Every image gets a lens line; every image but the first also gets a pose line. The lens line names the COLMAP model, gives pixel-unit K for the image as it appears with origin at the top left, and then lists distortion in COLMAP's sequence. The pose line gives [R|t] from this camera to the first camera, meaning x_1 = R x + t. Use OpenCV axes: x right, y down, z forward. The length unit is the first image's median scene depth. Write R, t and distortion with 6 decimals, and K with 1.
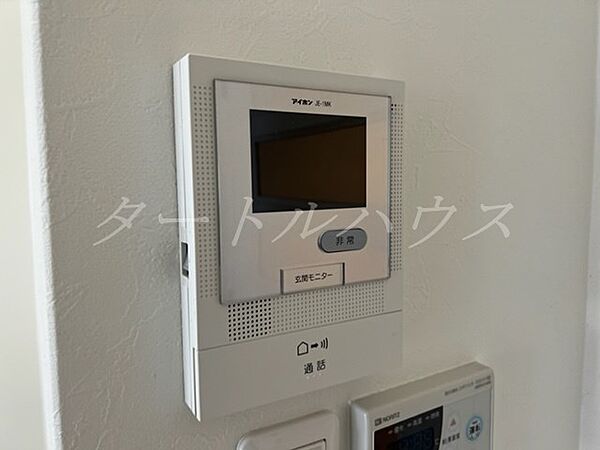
lens RADIAL K [[460.8, 0, 301.5], [0, 460.8, 223.9], [0, 0, 1]] dist [-0.013376, -0.012409]
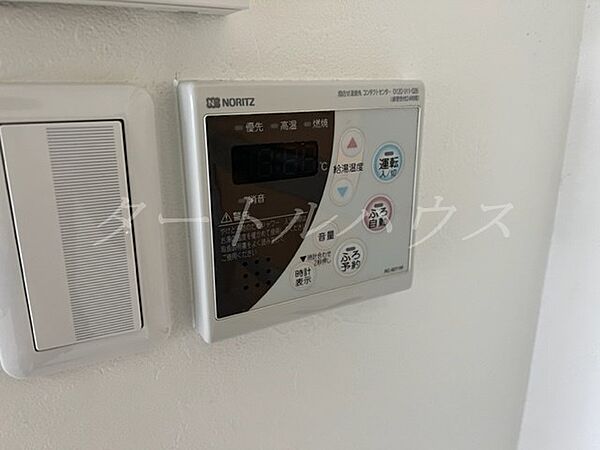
lens RADIAL K [[460.8, 0, 300.0], [0, 460.8, 225.6], [0, 0, 1]] dist [-0.013376, -0.012409]
pose [[0.999636, 0.017934, -0.020165, 0.269346], [-0.014267, 0.985479, 0.169197, 0.436975], [0.022906, -0.168848, 0.985376, 0.317402]]
